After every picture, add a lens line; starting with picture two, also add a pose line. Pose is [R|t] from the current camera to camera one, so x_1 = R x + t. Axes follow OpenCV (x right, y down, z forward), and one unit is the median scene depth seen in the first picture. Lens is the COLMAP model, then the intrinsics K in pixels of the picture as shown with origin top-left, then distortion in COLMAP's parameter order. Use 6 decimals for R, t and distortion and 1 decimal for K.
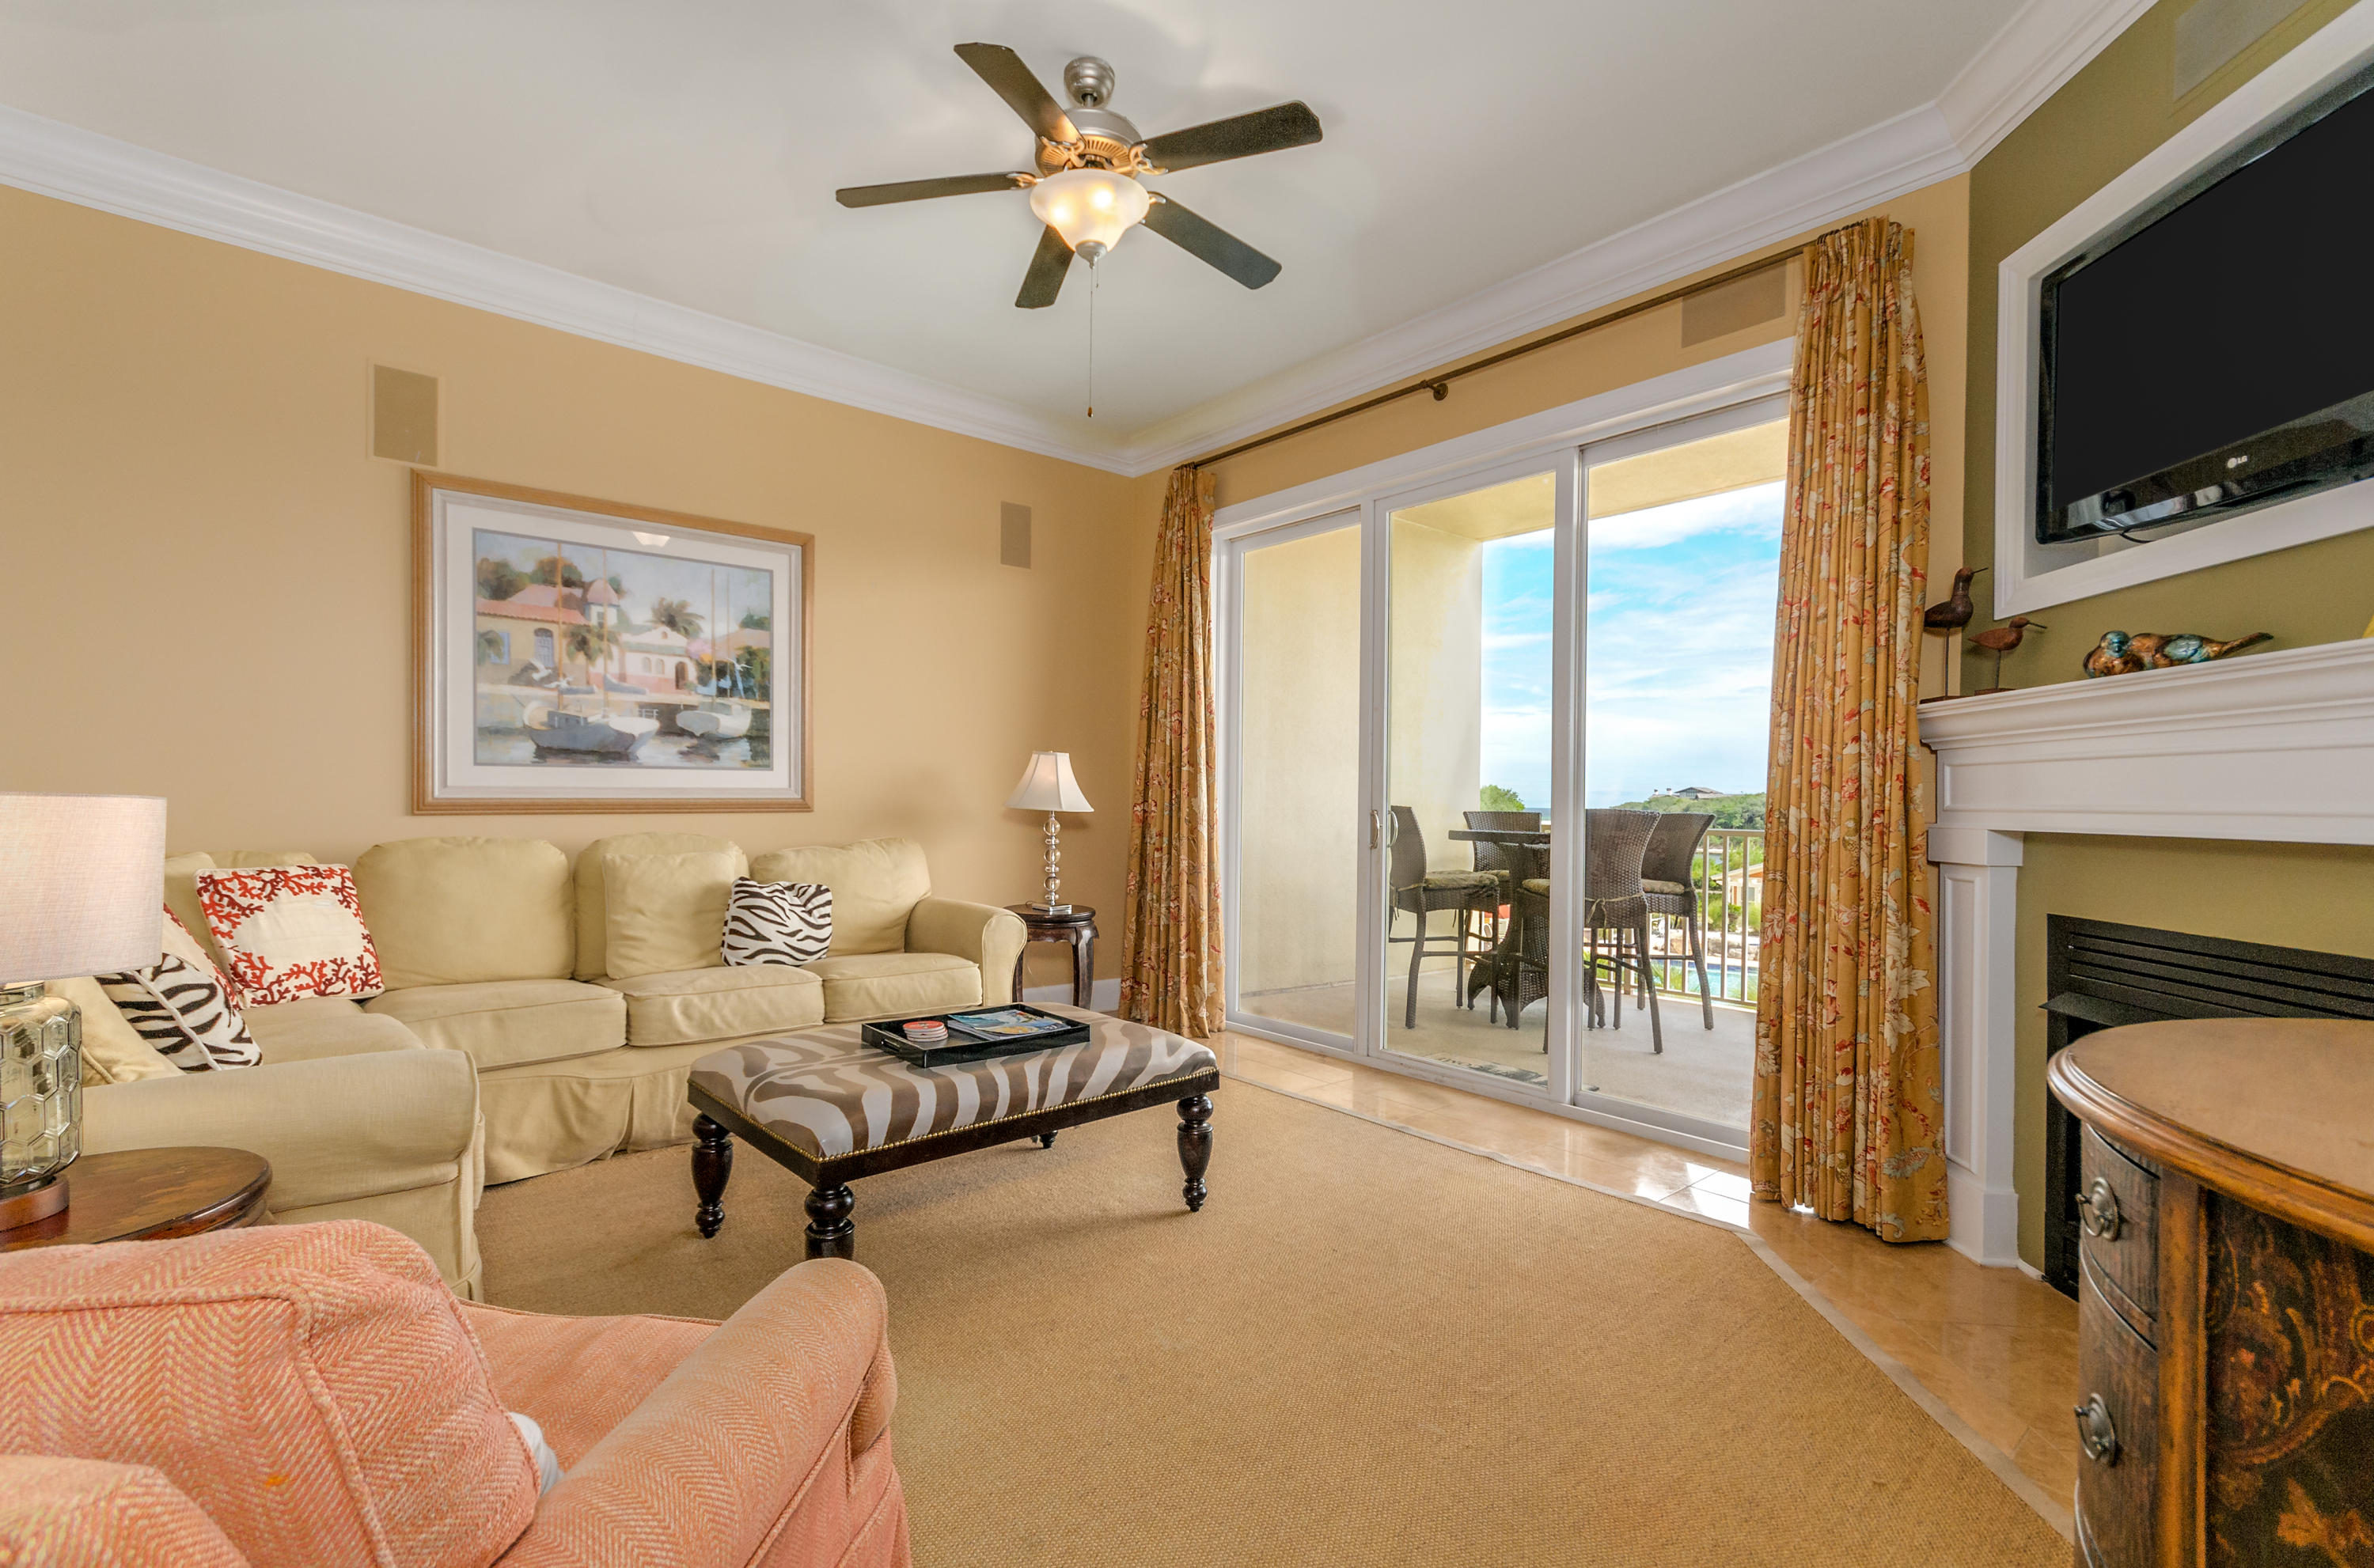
lens RADIAL K [[1046.1, 0, 1174.6], [0, 1046.1, 799.1], [0, 0, 1]] dist [0.003463, 0.000275]
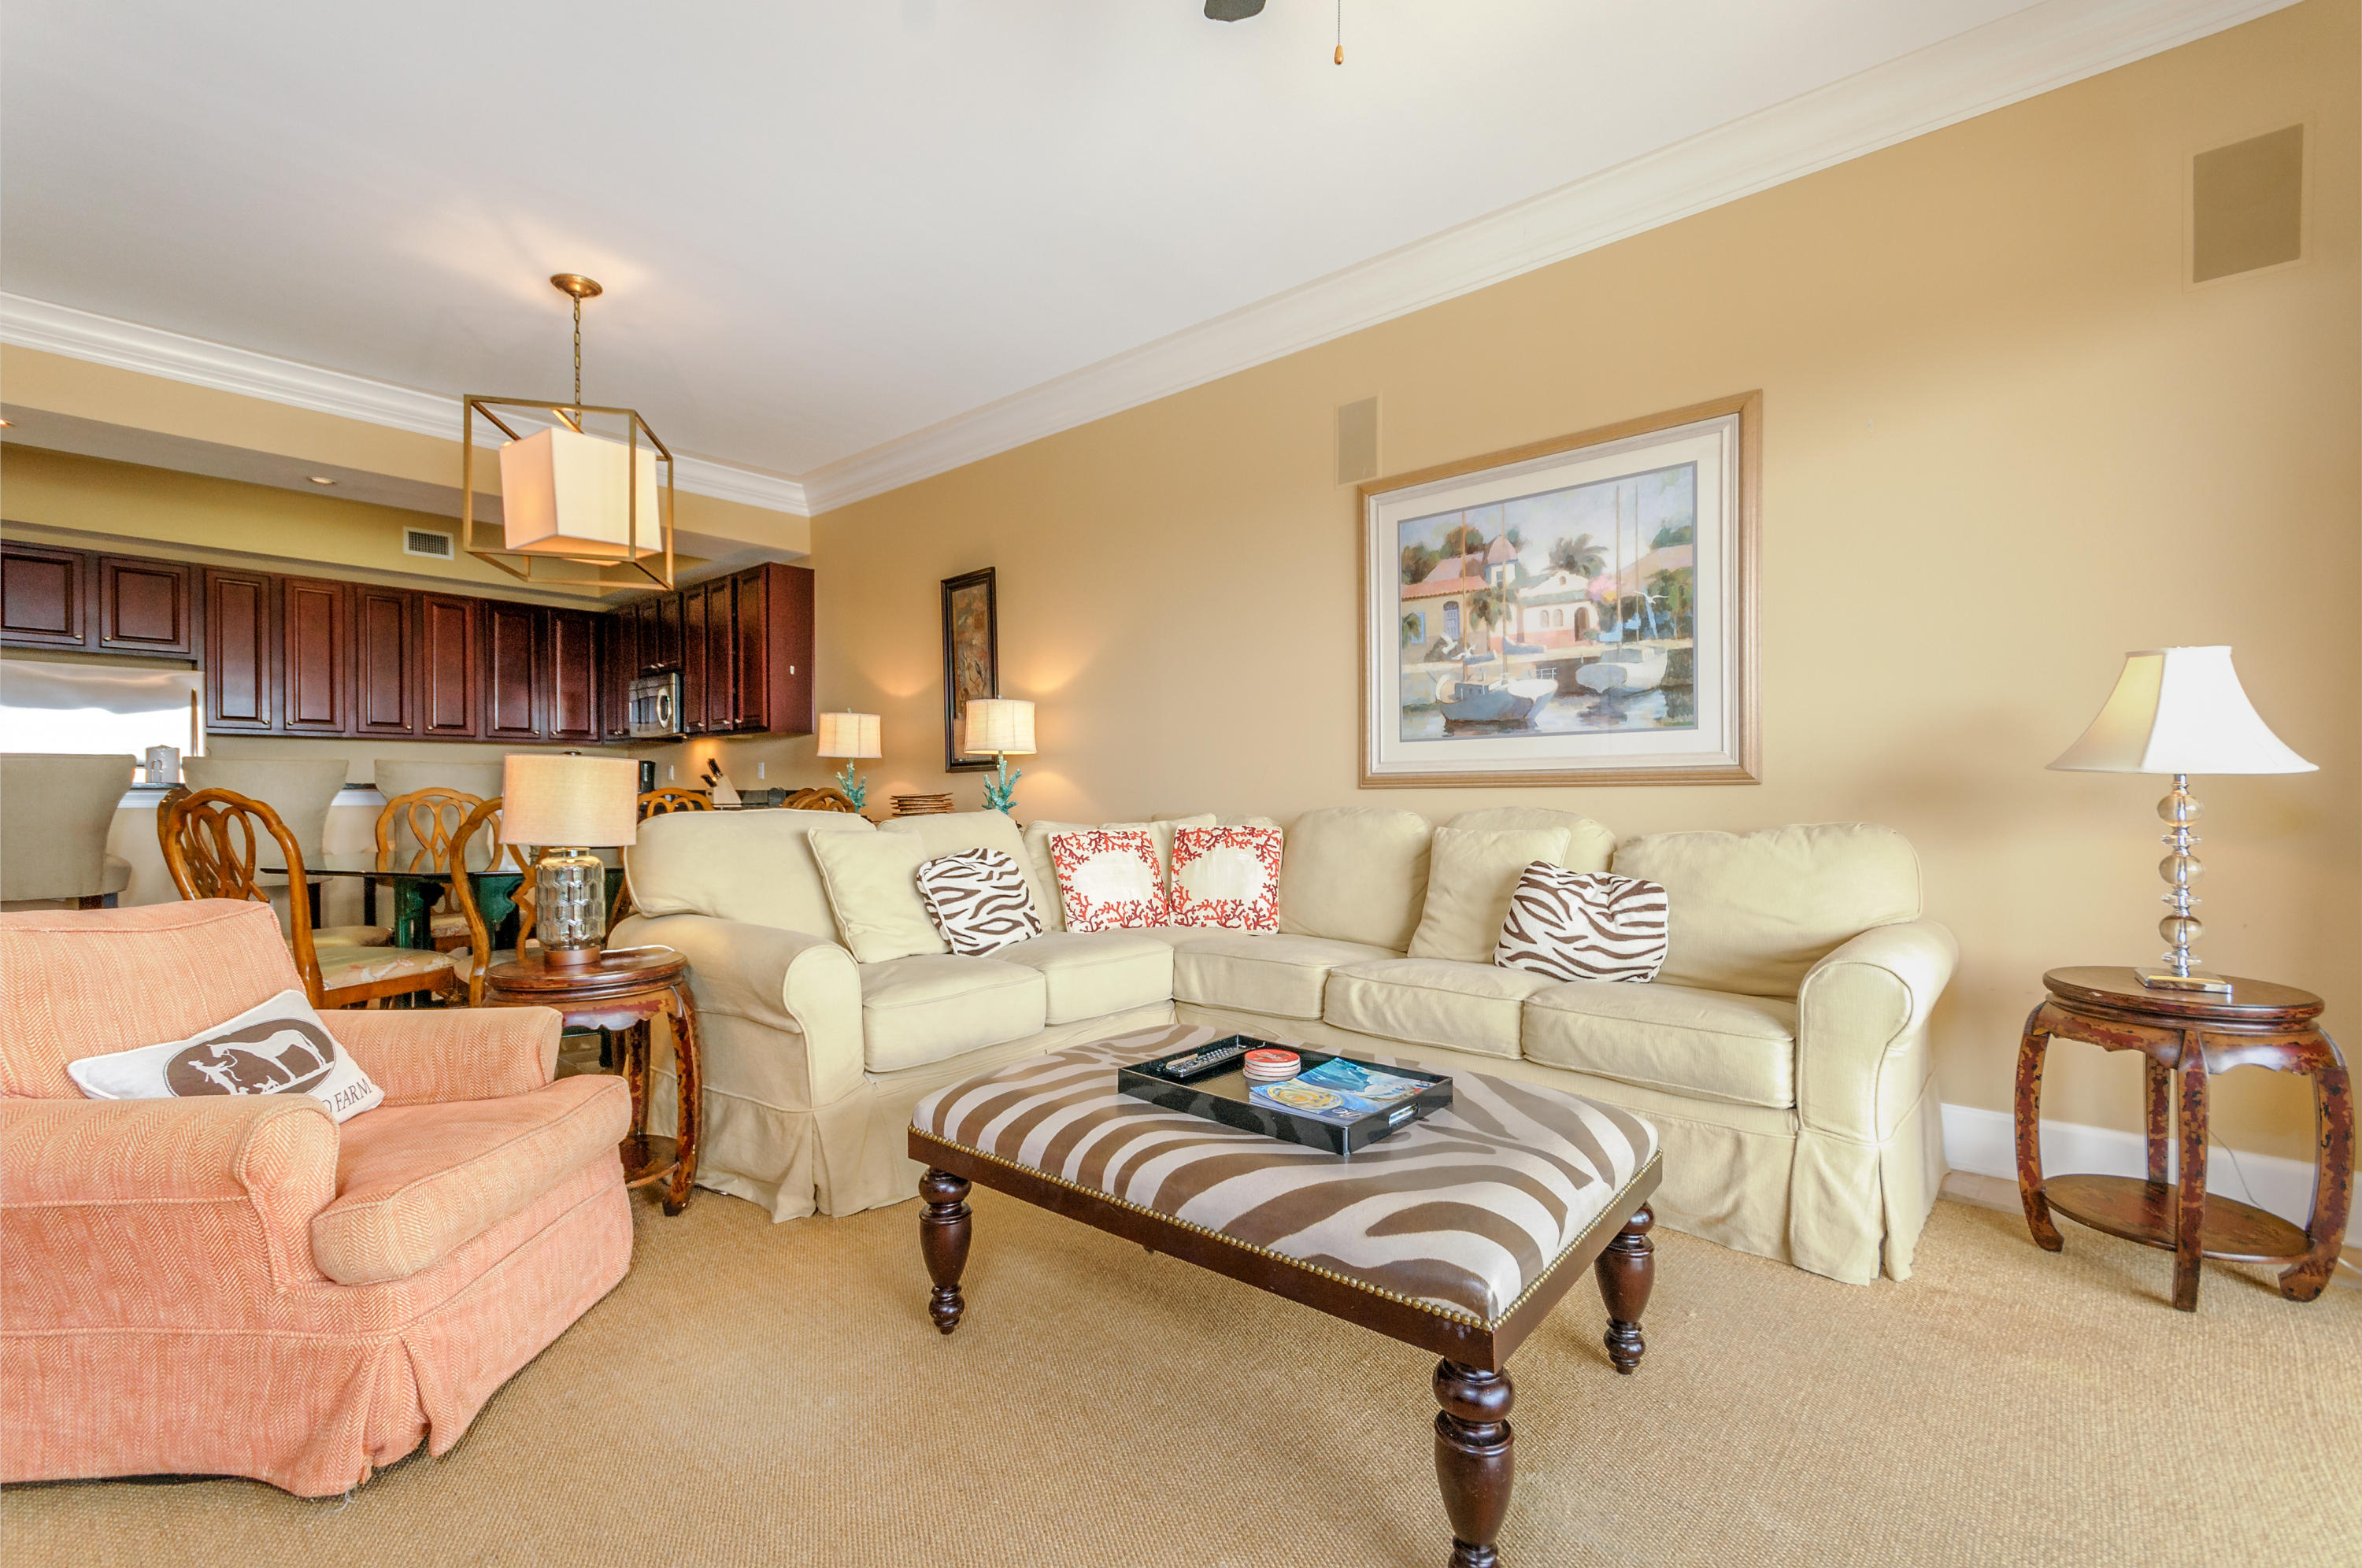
lens RADIAL K [[1040.8, 0, 1168.7], [0, 1040.8, 799.0], [0, 0, 1]] dist [0.003463, 0.000275]
pose [[0.138710, -0.002097, -0.990331, 0.351357], [0.002426, 0.999995, -0.001778, 0.027113], [0.990330, -0.002156, 0.138714, 0.612791]]
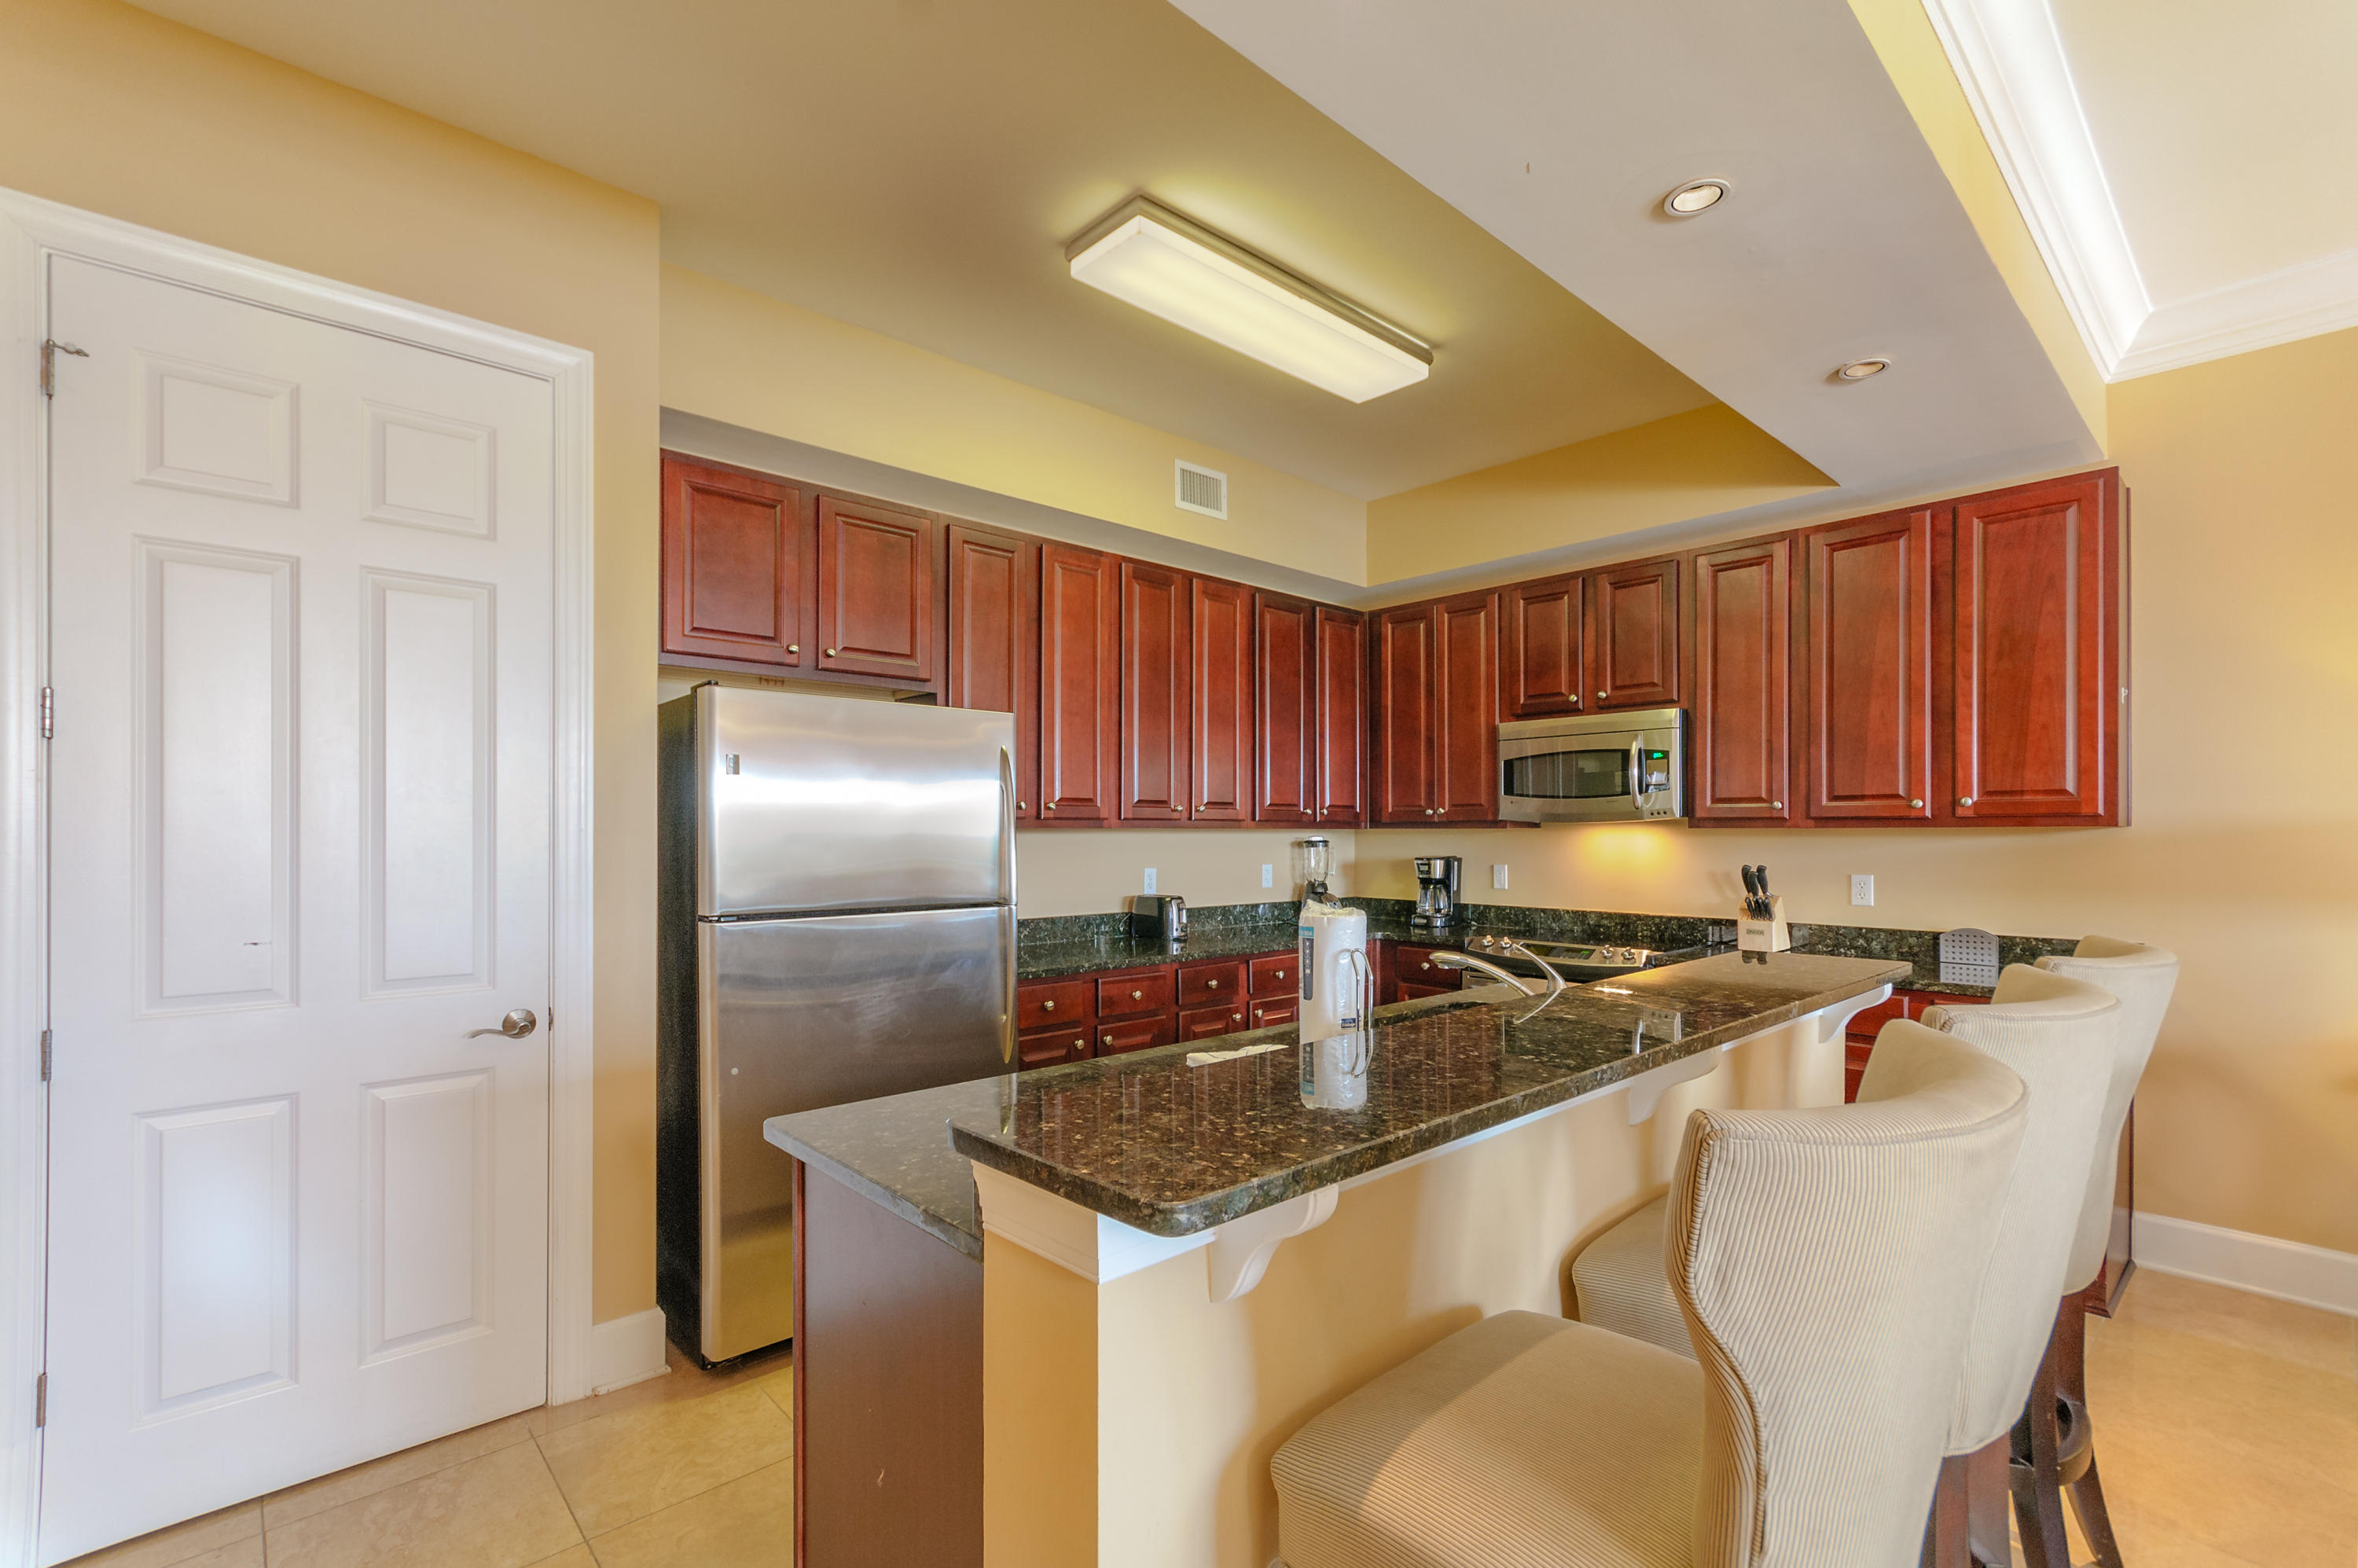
lens RADIAL K [[1042.4, 0, 1173.2], [0, 1042.4, 823.2], [0, 0, 1]] dist [0.001471, 0.000160]
pose [[0.039319, -0.017805, -0.999068, -0.678462], [0.000862, 0.999841, -0.017785, -0.079177], [0.999226, -0.000162, 0.039328, -0.604191]]
